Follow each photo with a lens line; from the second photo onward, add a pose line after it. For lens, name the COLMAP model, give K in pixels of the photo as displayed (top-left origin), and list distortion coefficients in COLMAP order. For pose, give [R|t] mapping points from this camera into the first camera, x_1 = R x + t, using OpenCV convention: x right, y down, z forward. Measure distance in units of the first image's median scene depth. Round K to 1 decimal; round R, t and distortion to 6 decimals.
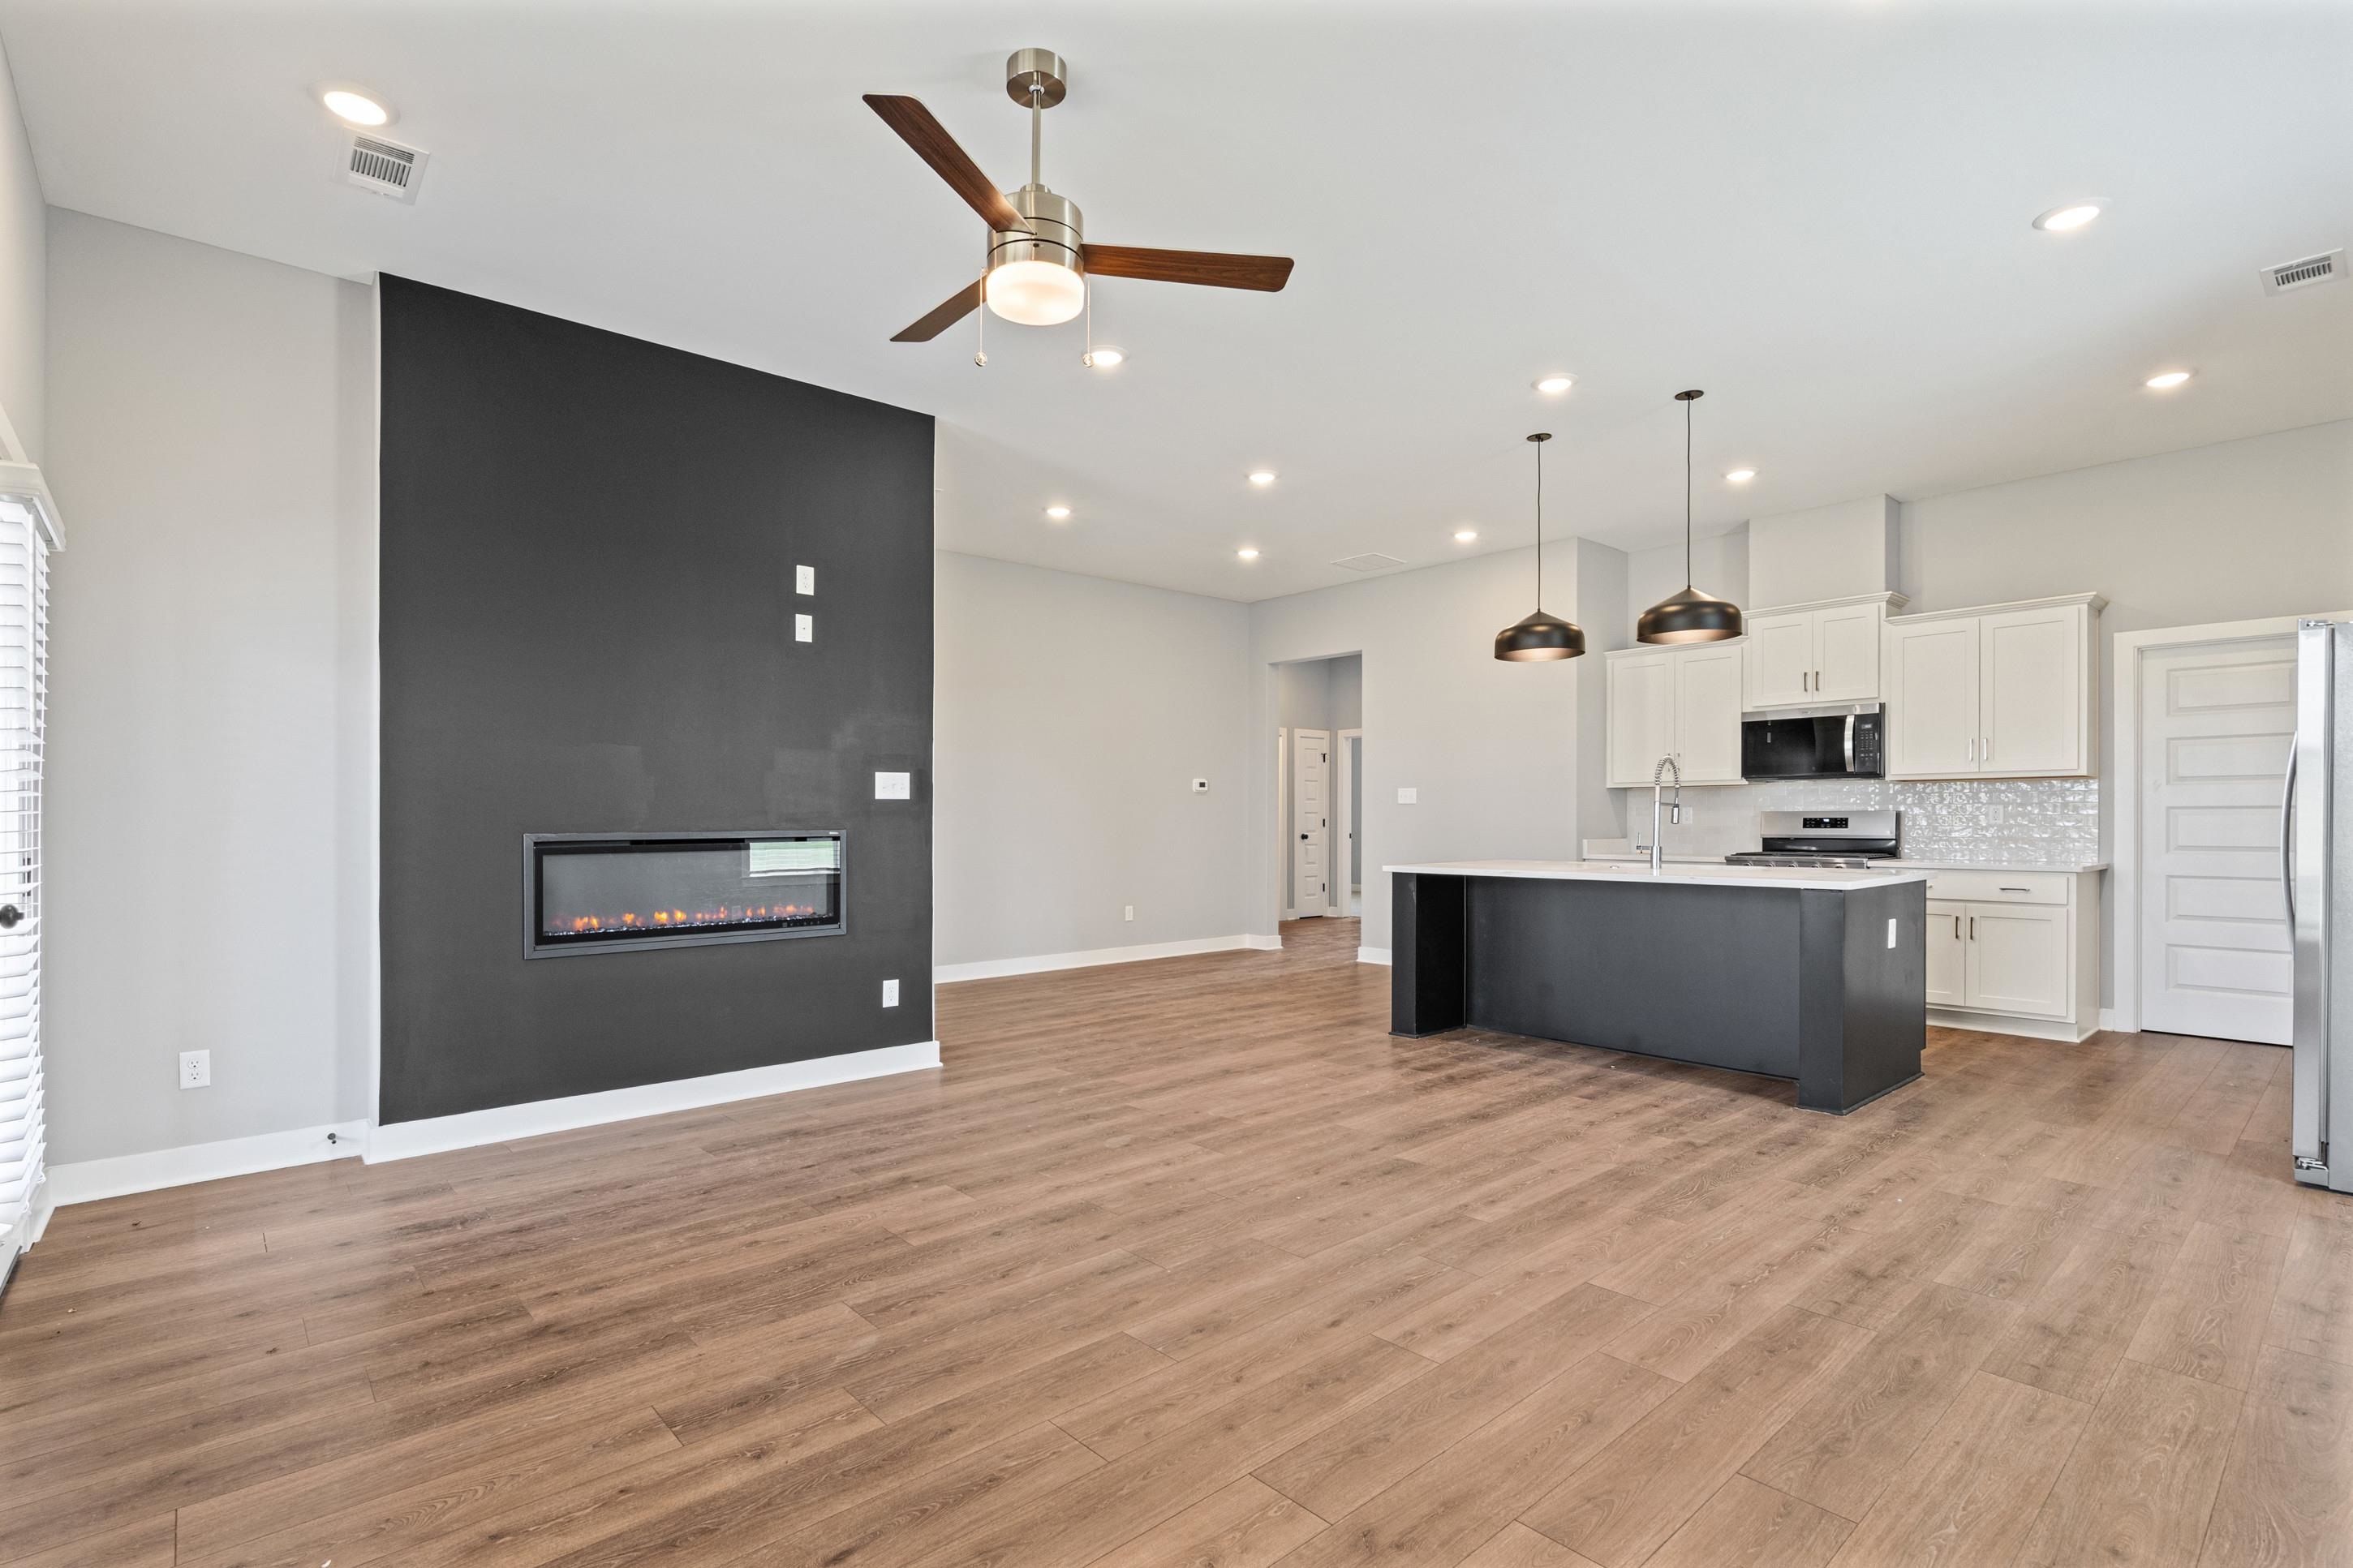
lens RADIAL K [[1107.7, 0, 1196.1], [0, 1107.7, 800.1], [0, 0, 1]] dist [-0.009321, 0.004330]
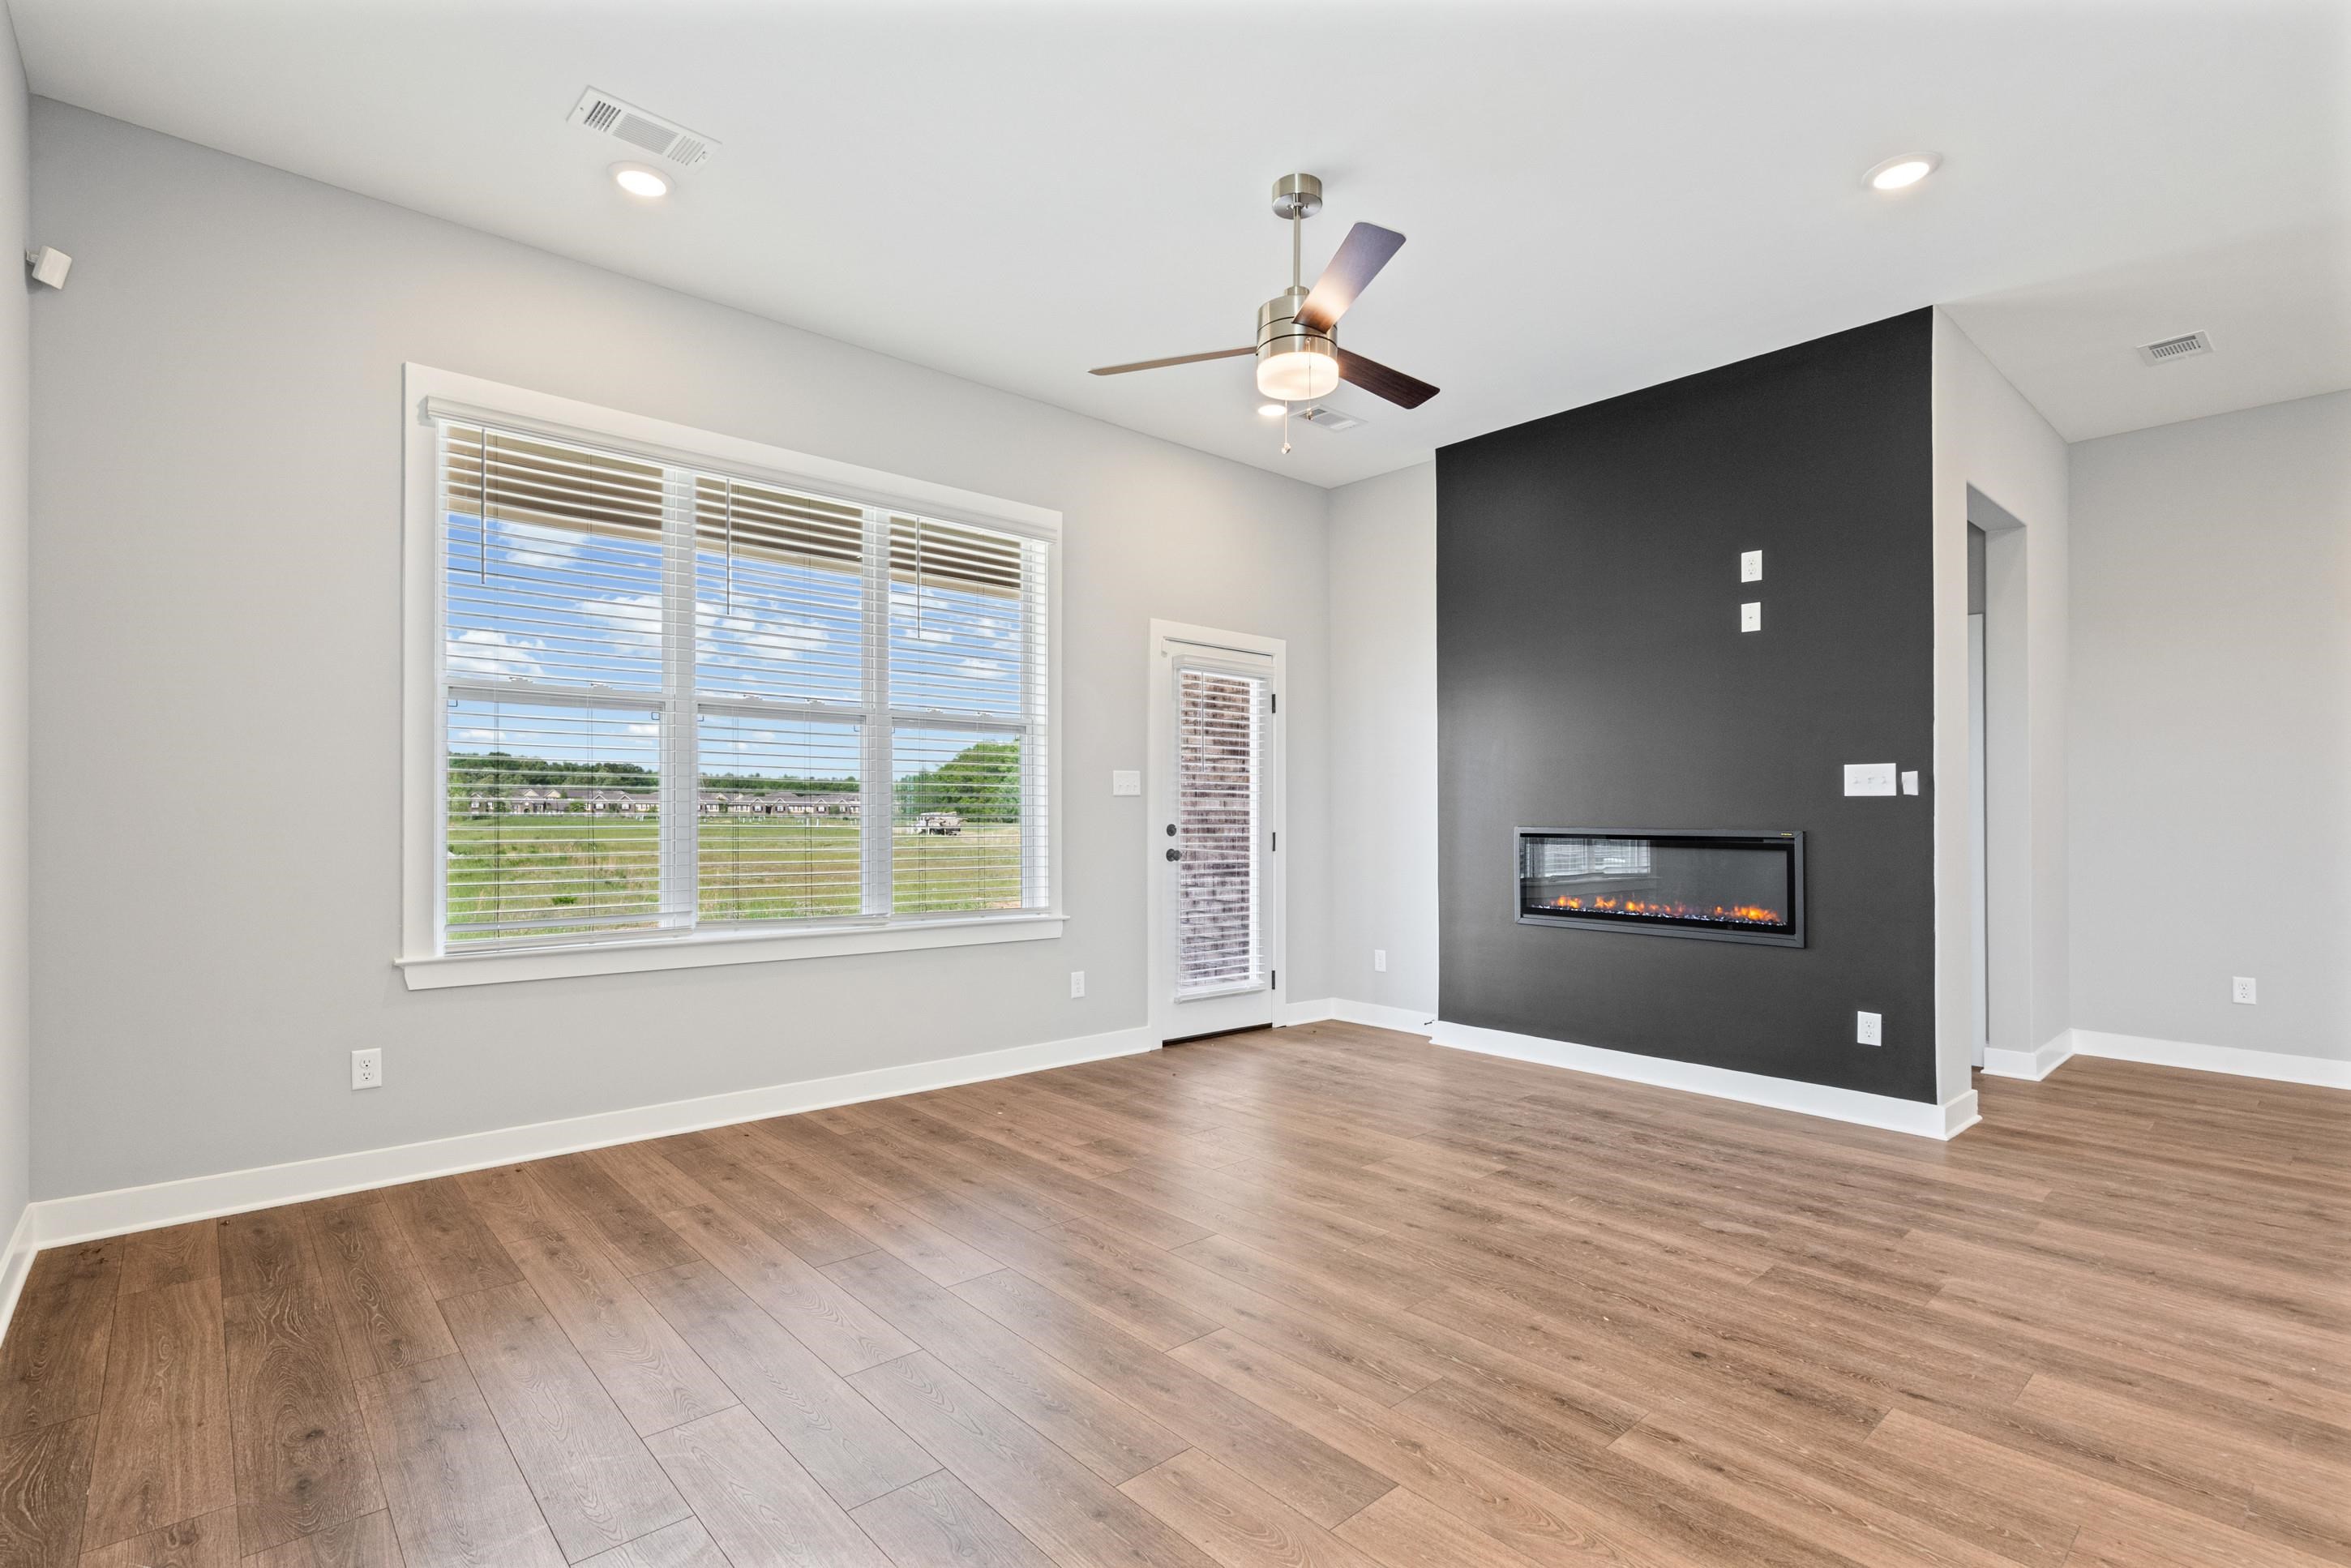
lens RADIAL K [[1106.9, 0, 1116.8], [0, 1106.9, 796.2], [0, 0, 1]] dist [-0.009321, 0.004330]
pose [[-0.036834, -0.011957, -0.999250, 0.781627], [0.007766, 0.999895, -0.012251, 0.007113], [0.999291, -0.008211, -0.036738, 0.628653]]
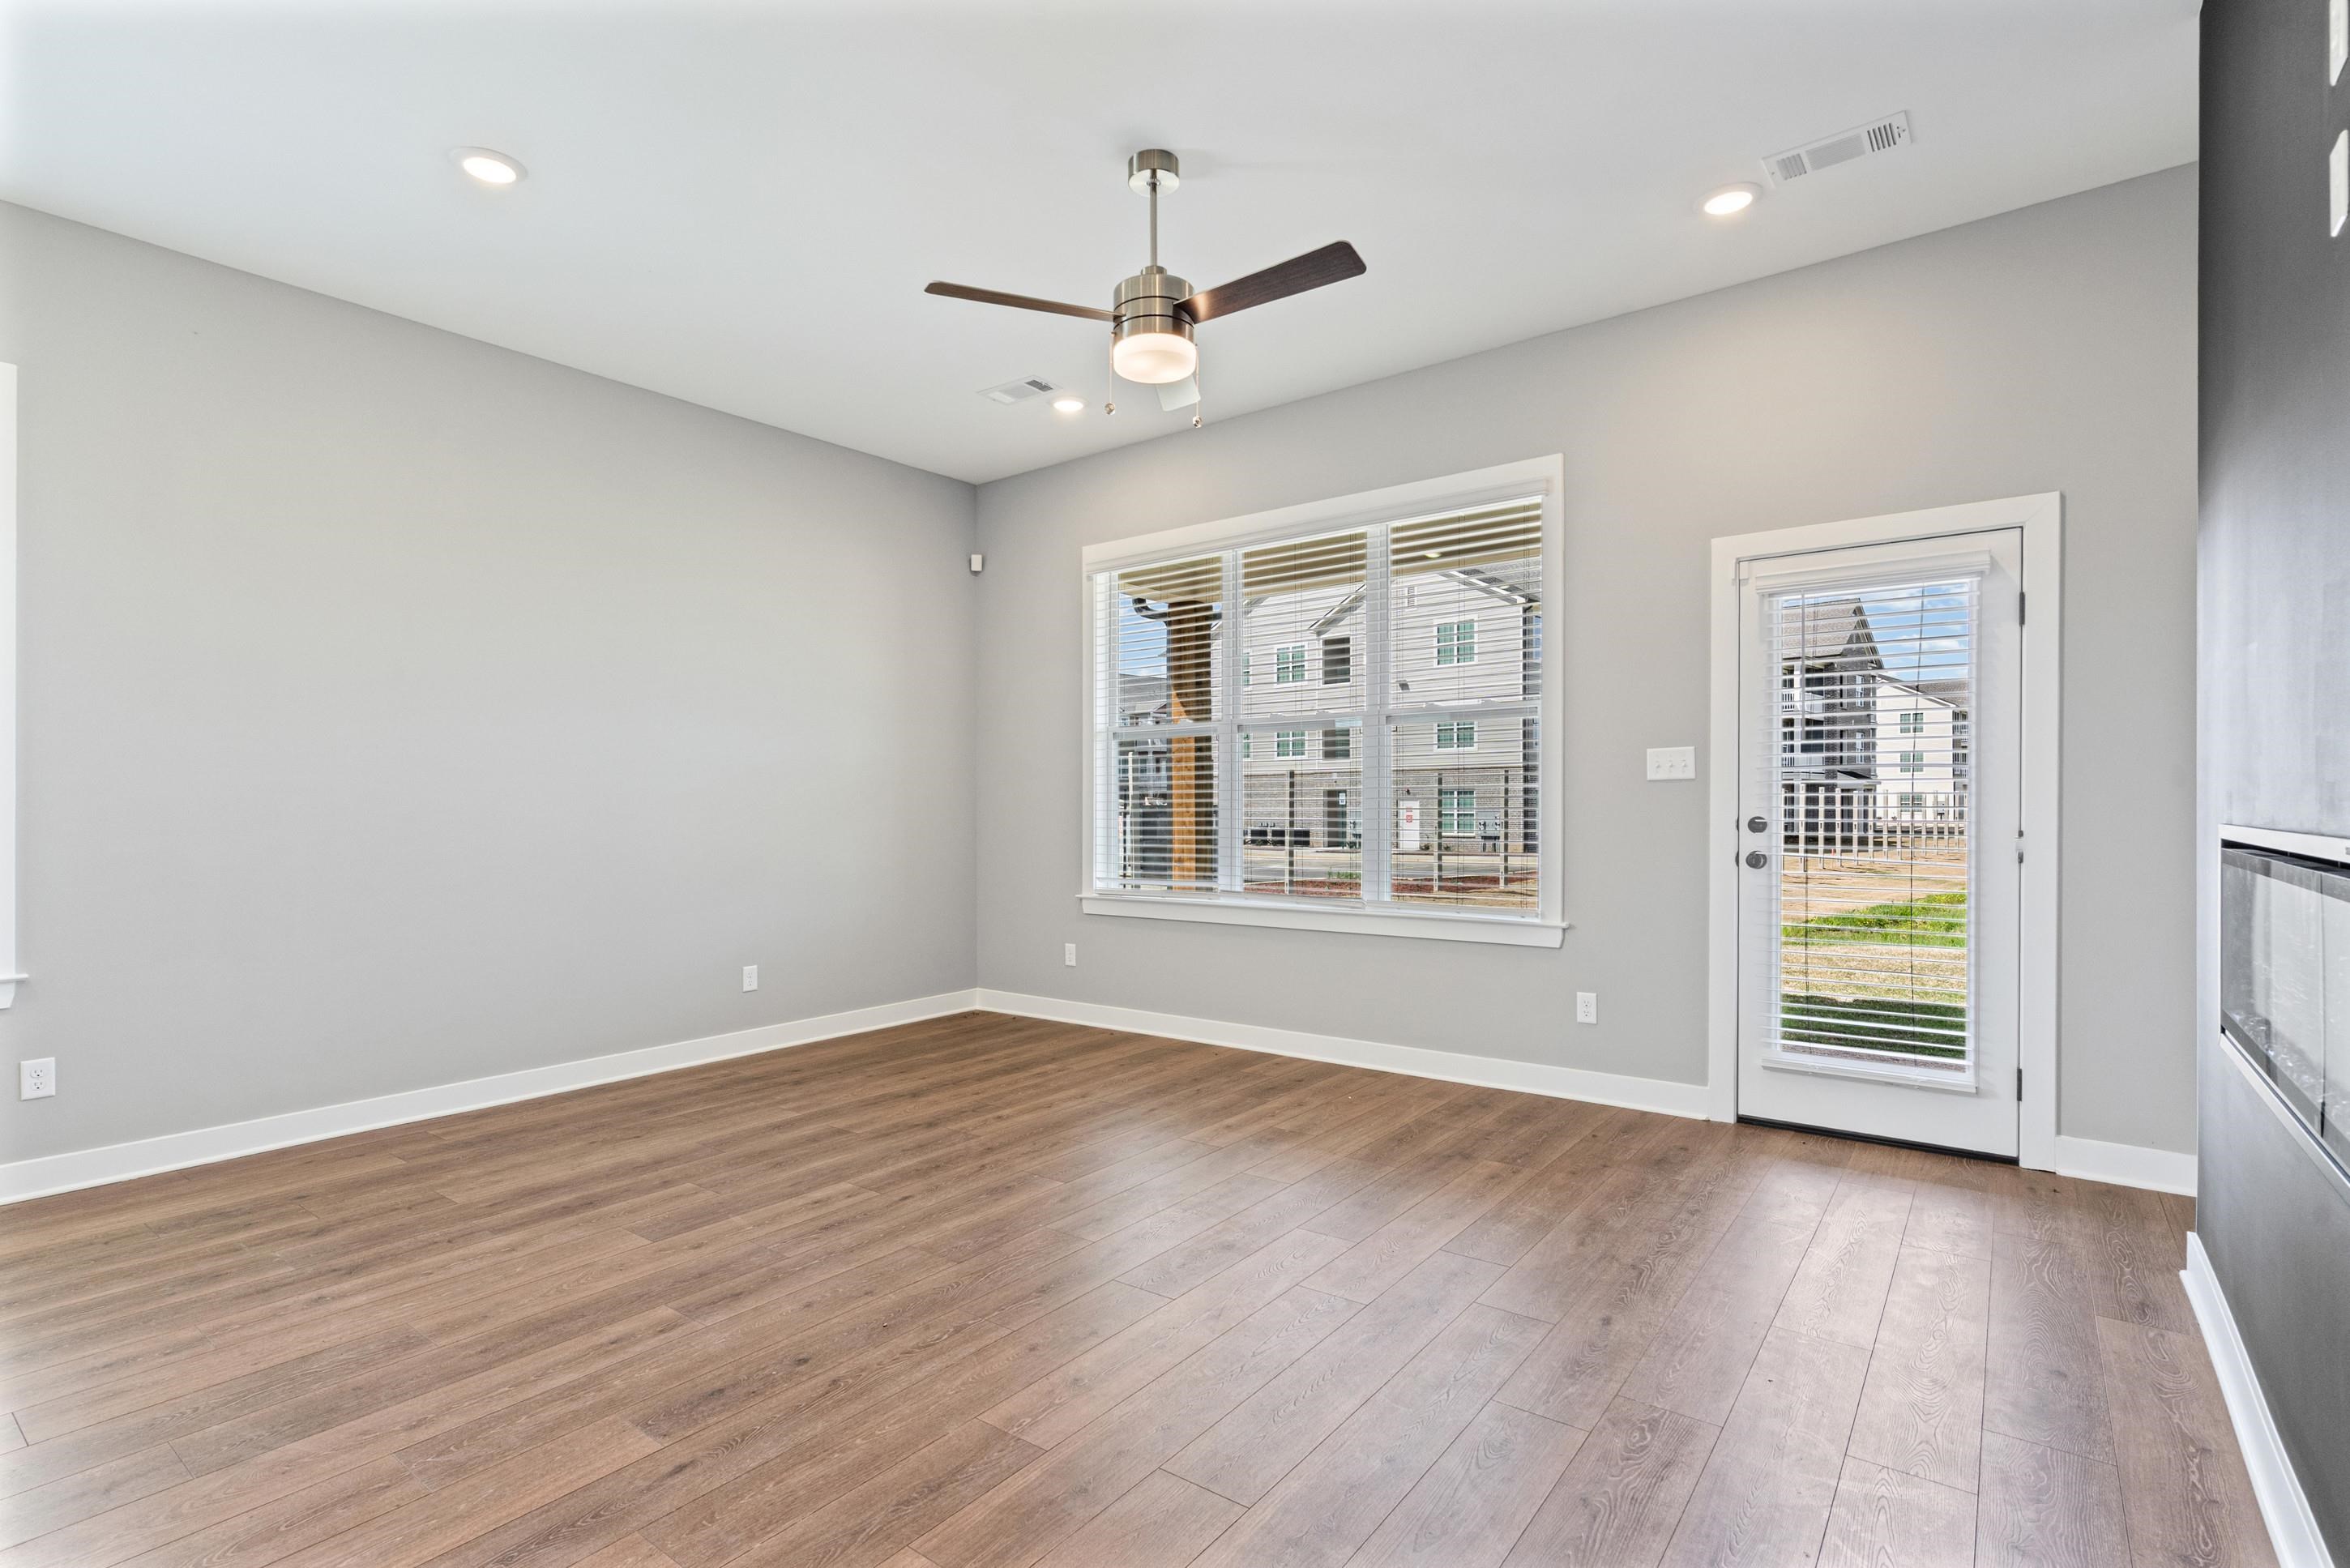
lens RADIAL K [[1106.4, 0, 1173.3], [0, 1106.4, 800.4], [0, 0, 1]] dist [-0.009321, 0.004330]
pose [[-0.984445, 0.012165, -0.175273, 0.024938], [0.015591, 0.999713, -0.018181, 0.021456], [0.175002, -0.020631, -0.984352, 1.600330]]
